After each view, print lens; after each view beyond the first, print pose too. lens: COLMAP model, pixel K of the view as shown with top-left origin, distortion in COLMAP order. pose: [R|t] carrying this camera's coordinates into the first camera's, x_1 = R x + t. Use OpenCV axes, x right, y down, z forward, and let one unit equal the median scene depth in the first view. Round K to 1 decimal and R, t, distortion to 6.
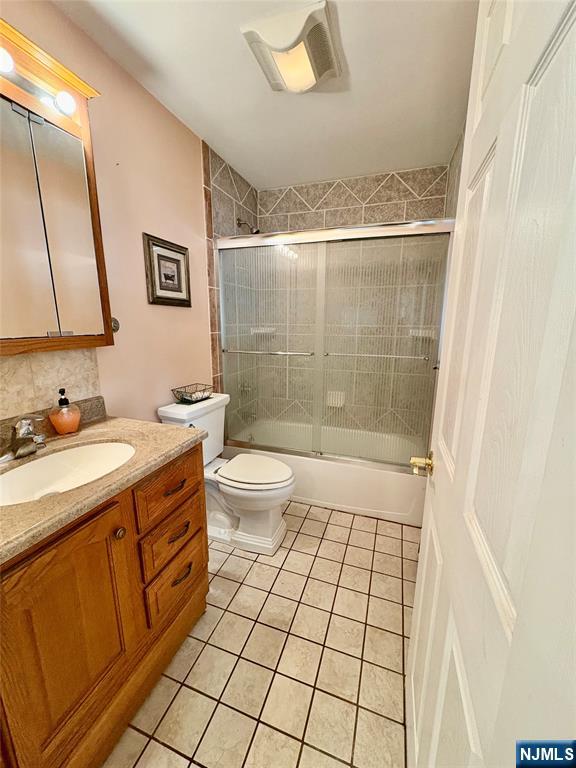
lens RADIAL K [[303.4, 0, 287.6], [0, 303.4, 383.6], [0, 0, 1]] dist [0.000170, -0.000113]
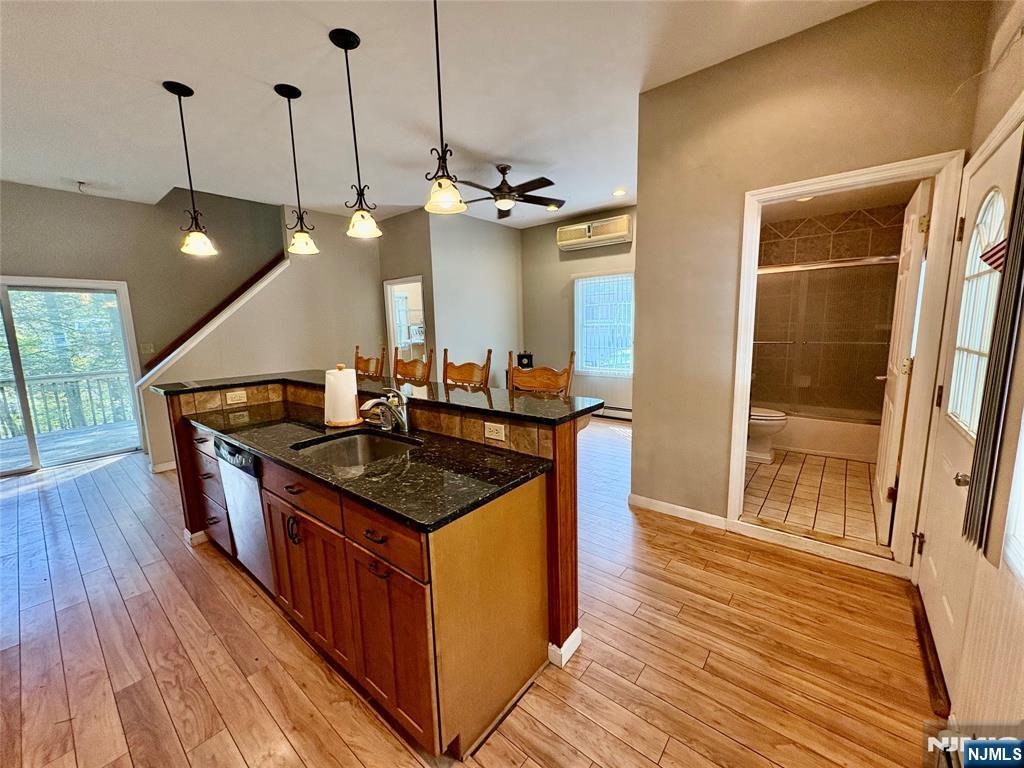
lens RADIAL K [[404.6, 0, 514.5], [0, 404.6, 387.1], [0, 0, 1]] dist [0.000170, -0.000113]
pose [[0.941126, 0.019563, -0.337489, -0.472667], [-0.036343, 0.998393, -0.043471, 0.227498], [0.336096, 0.053177, 0.940325, -1.162583]]
